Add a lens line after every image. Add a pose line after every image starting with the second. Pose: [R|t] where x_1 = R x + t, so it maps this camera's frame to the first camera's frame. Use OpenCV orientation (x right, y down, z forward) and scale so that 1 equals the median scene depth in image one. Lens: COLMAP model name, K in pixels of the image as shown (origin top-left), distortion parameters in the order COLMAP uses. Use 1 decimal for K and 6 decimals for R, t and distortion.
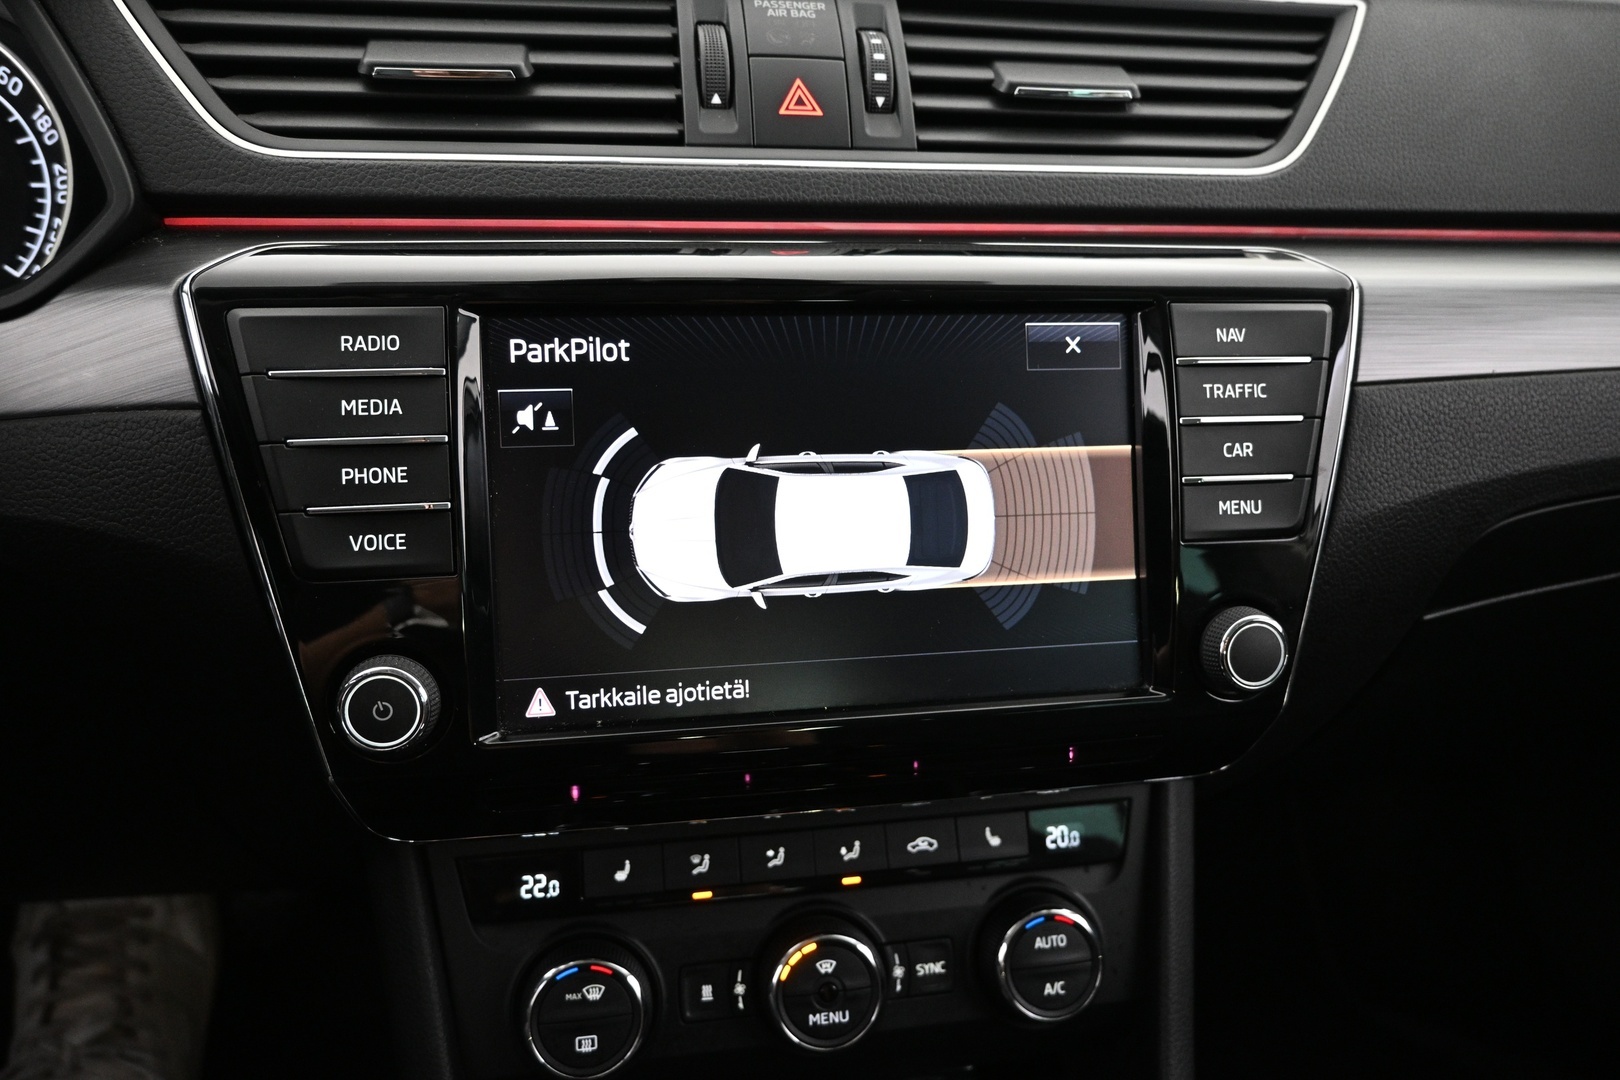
lens RADIAL K [[1089.5, 0, 808.9], [0, 1089.5, 542.2], [0, 0, 1]] dist [-0.010647, -0.002364]
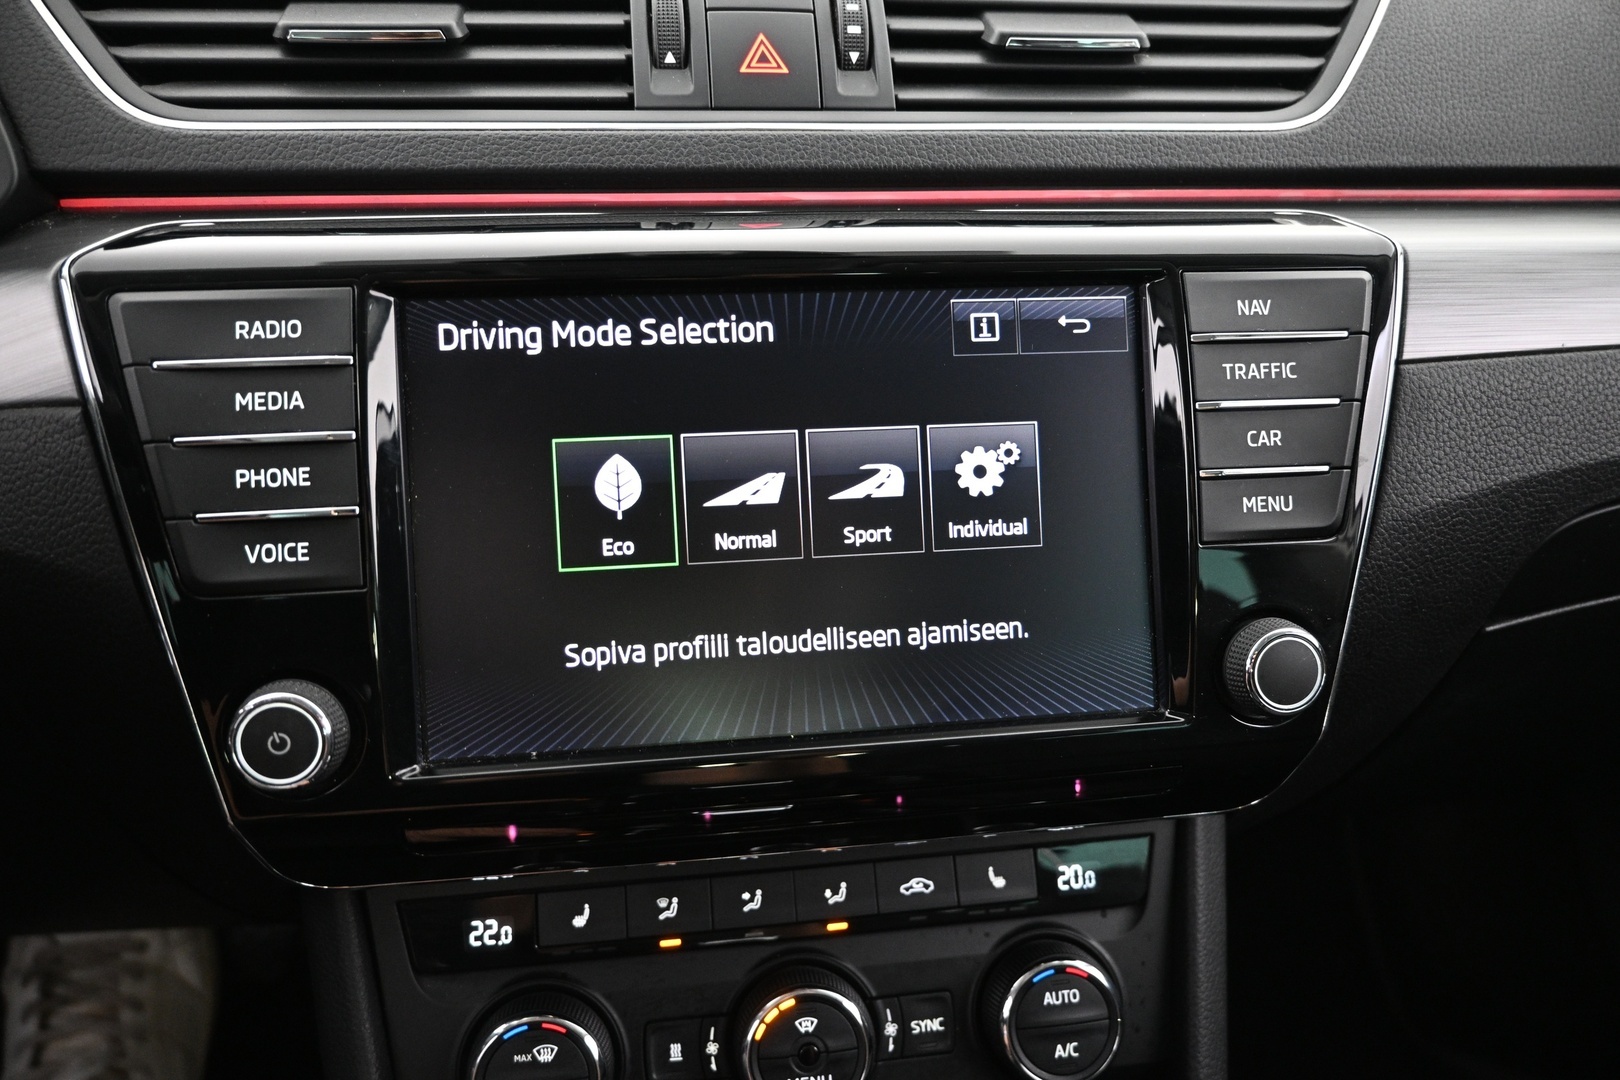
lens RADIAL K [[1089.5, 0, 809.7], [0, 1089.5, 543.2], [0, 0, 1]] dist [-0.010647, -0.002364]
pose [[0.999047, -0.010070, -0.042479, 0.063100], [0.009532, 0.999872, -0.012850, 0.006572], [0.042603, 0.012433, 0.999015, 0.108416]]
